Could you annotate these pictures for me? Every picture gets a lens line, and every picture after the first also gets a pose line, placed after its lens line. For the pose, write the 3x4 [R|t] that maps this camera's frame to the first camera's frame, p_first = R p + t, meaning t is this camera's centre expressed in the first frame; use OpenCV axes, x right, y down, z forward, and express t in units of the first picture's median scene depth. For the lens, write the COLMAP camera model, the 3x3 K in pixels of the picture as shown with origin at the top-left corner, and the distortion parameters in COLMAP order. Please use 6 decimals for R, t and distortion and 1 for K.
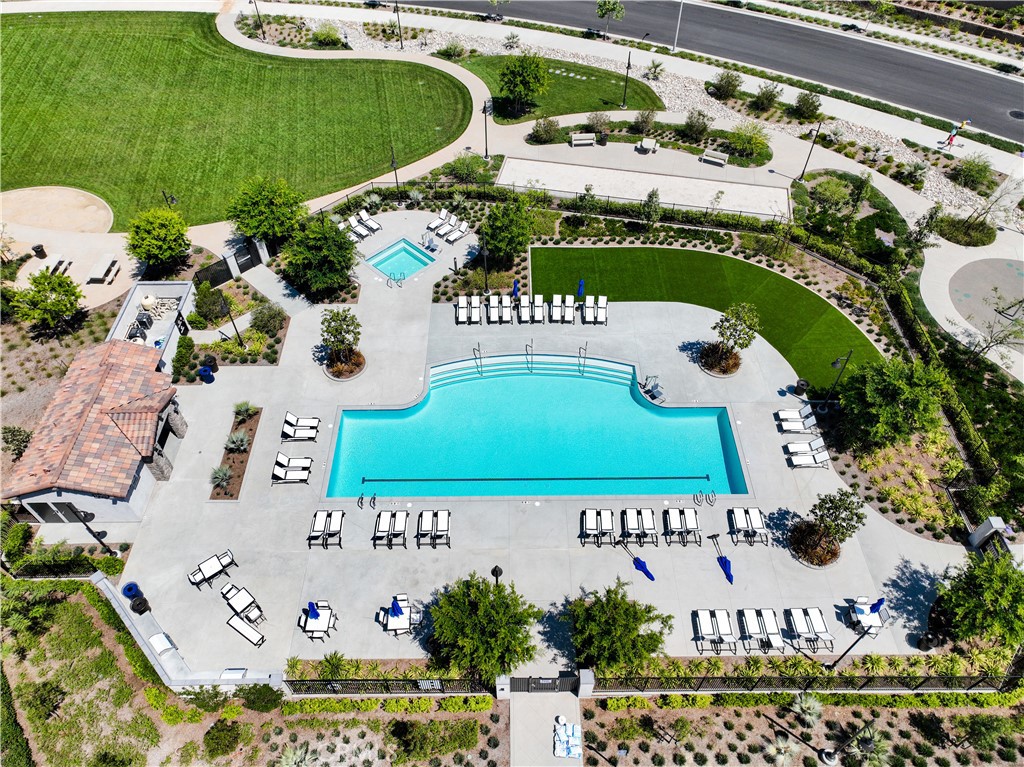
lens RADIAL K [[700.5, 0, 509.0], [0, 700.5, 398.2], [0, 0, 1]] dist [0.000790, -0.000647]
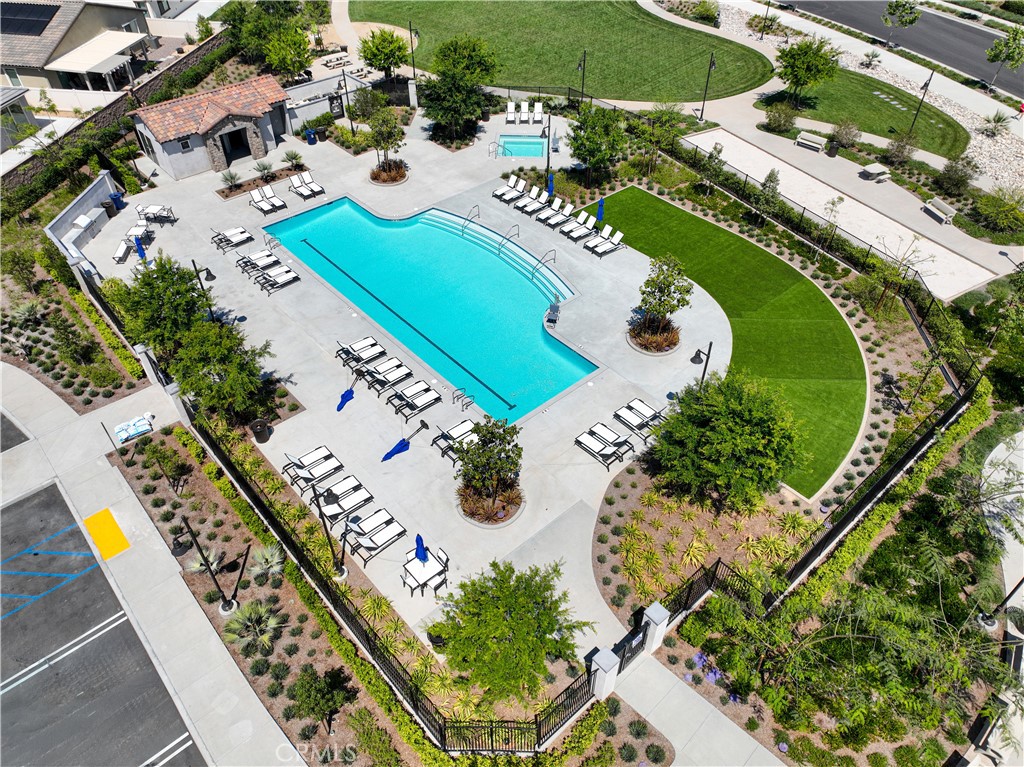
lens RADIAL K [[741.0, 0, 512.0], [0, 741.0, 383.5], [0, 0, 1]] dist [-0.010396, 0.030400]
pose [[0.651911, 0.507867, -0.563102, 0.610090], [-0.587708, 0.807647, 0.048026, 0.038060], [0.479178, 0.299631, 0.824991, 0.217640]]
